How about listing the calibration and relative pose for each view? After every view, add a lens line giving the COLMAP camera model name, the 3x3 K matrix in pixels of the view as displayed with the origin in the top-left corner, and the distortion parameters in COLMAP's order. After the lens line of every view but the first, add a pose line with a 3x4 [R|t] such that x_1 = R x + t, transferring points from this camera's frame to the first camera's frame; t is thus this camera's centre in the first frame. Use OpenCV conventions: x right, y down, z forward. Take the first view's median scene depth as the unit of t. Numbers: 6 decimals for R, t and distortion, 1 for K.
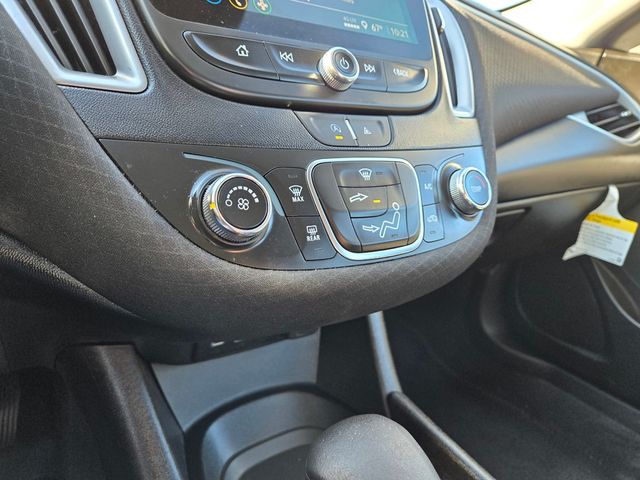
lens RADIAL K [[454.5, 0, 320.0], [0, 454.5, 240.0], [0, 0, 1]] dist [0.013463, -0.042919]
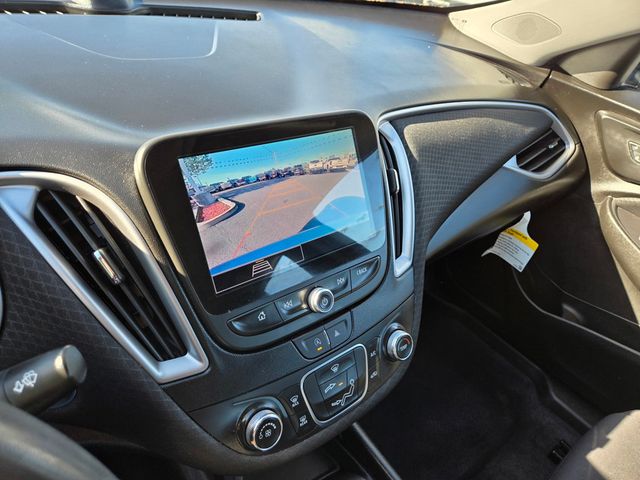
lens RADIAL K [[448.6, 0, 321.4], [0, 448.6, 246.5], [0, 0, 1]] dist [0.021176, -0.002363]
pose [[0.994060, 0.011070, 0.108266, -0.083062], [-0.045713, 0.945268, 0.323077, -0.706481], [-0.098764, -0.326107, 0.940160, -0.238652]]
